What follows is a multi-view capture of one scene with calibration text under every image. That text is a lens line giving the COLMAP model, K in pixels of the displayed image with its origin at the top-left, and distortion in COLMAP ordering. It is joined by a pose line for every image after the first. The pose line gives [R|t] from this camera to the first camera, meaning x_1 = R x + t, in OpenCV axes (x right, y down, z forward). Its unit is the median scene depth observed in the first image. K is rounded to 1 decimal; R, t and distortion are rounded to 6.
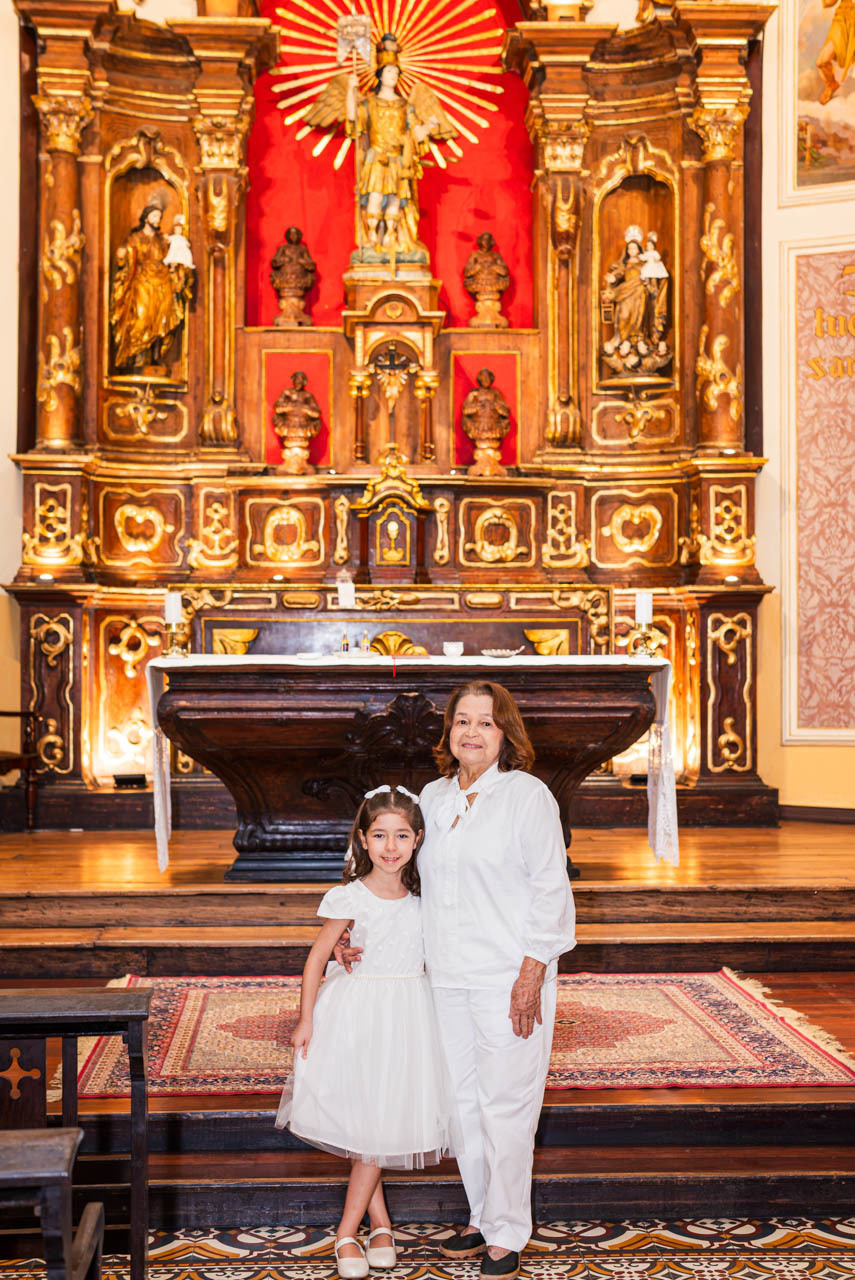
lens RADIAL K [[2015.4, 0, 421.8], [0, 2015.4, 609.1], [0, 0, 1]] dist [-0.042152, 0.691508]
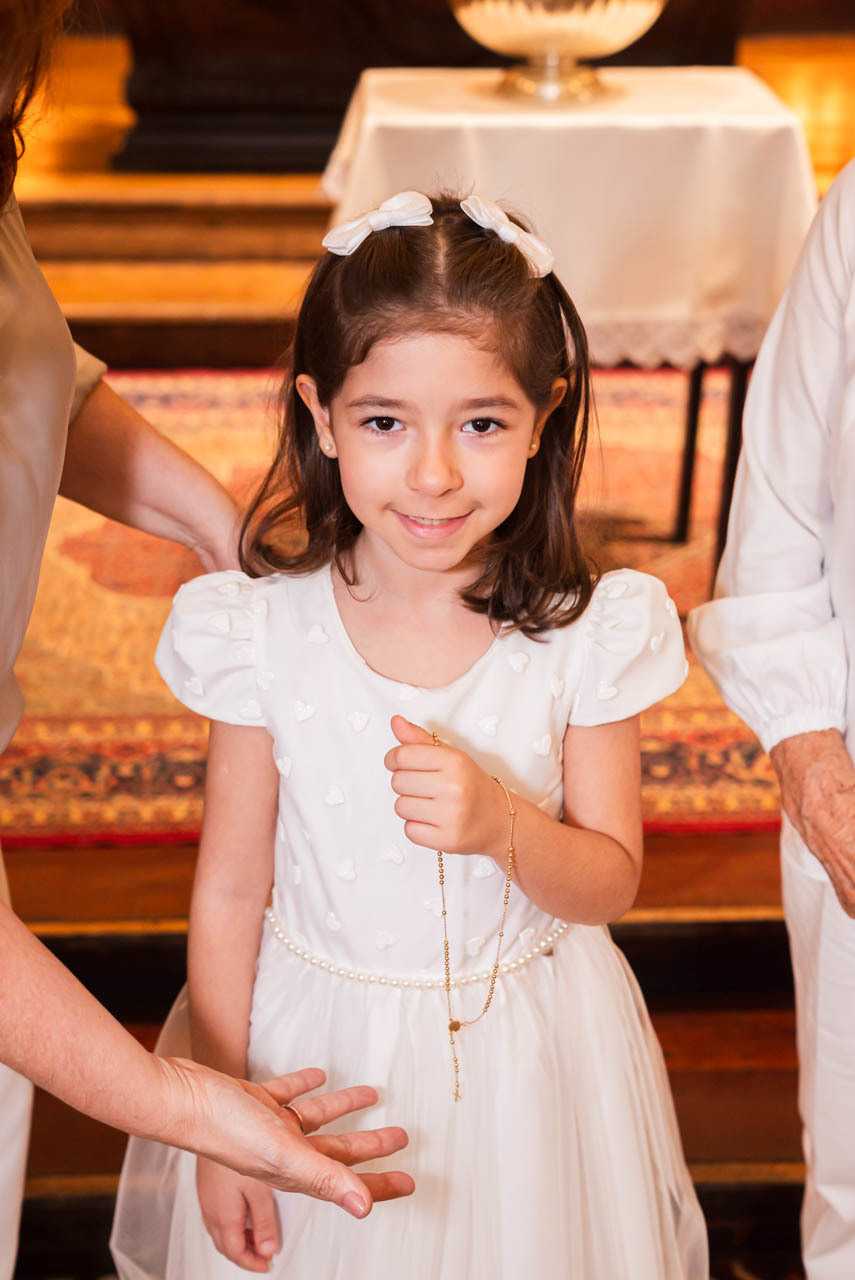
lens RADIAL K [[2015.4, 0, 421.8], [0, 2015.4, 609.1], [0, 0, 1]] dist [-0.042152, 0.691508]
pose [[0.999783, -0.019736, -0.006599, -0.006797], [0.020728, 0.916389, 0.399751, 0.016874], [-0.001842, -0.399801, 0.916600, 0.335798]]
